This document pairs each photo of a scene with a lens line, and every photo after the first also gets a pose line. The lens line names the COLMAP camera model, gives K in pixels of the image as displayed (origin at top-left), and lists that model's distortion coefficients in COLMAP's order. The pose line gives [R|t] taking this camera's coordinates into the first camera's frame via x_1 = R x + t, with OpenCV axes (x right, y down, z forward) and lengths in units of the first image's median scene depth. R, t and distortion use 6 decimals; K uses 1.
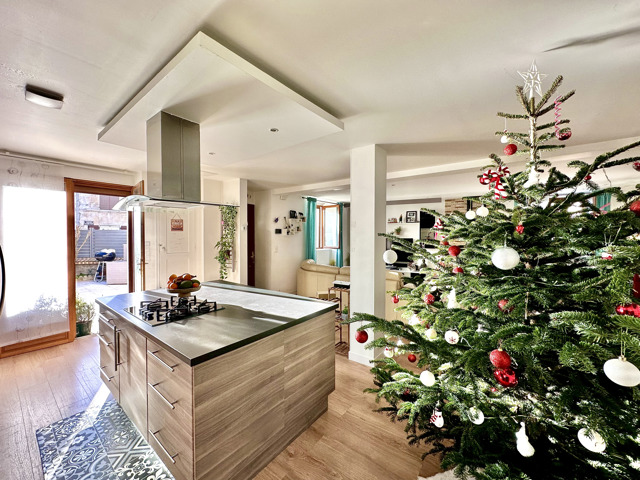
lens RADIAL K [[257.4, 0, 320.0], [0, 257.4, 236.8], [0, 0, 1]] dist [0.000883, 0.000606]
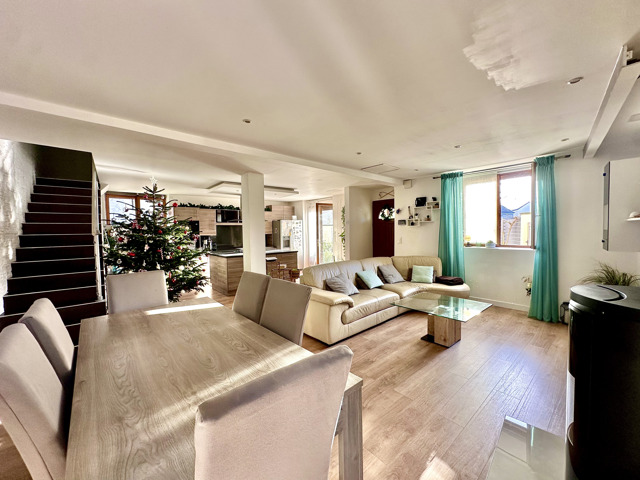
lens RADIAL K [[257.4, 0, 321.8], [0, 257.4, 236.8], [0, 0, 1]] dist [0.000883, 0.000606]
pose [[-0.172991, 0.036874, -0.984233, 0.764755], [-0.007543, 0.999220, 0.038761, -0.000961], [0.984894, 0.014129, -0.172578, 0.787497]]
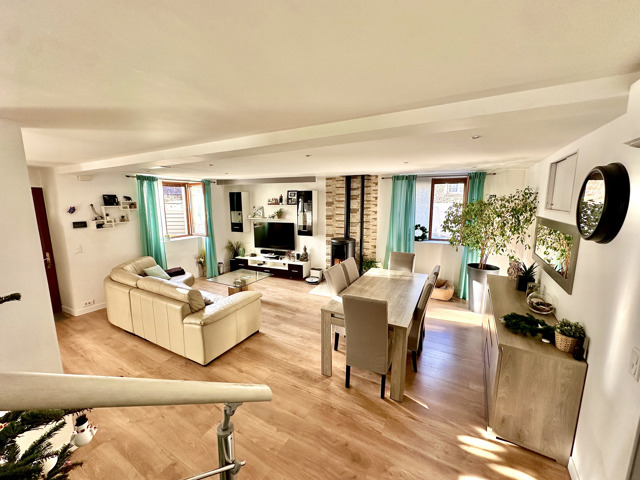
lens RADIAL K [[257.4, 0, 318.5], [0, 257.4, 239.6], [0, 0, 1]] dist [0.000883, 0.000606]
pose [[0.990259, -0.029819, 0.136006, 0.371115], [0.009885, 0.989390, 0.144948, -0.072093], [-0.138886, -0.142192, 0.980047, 0.162402]]
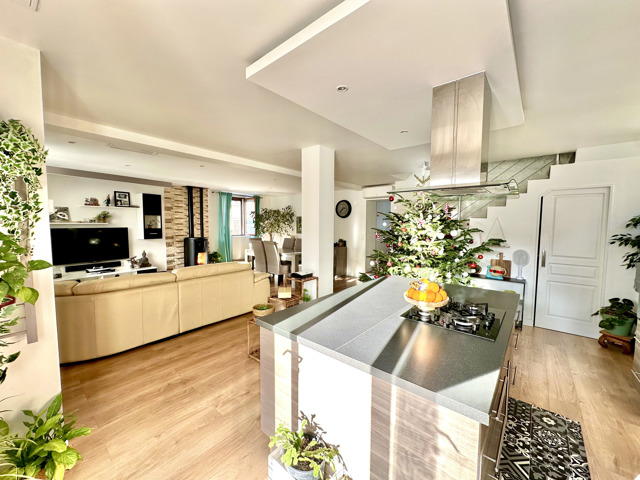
lens RADIAL K [[257.4, 0, 319.6], [0, 257.4, 240.9], [0, 0, 1]] dist [0.000883, 0.000606]
pose [[0.028263, -0.064638, 0.997508, -0.455520], [0.017355, 0.997788, 0.064165, 0.007392], [-0.999450, 0.015498, 0.029322, 0.462327]]
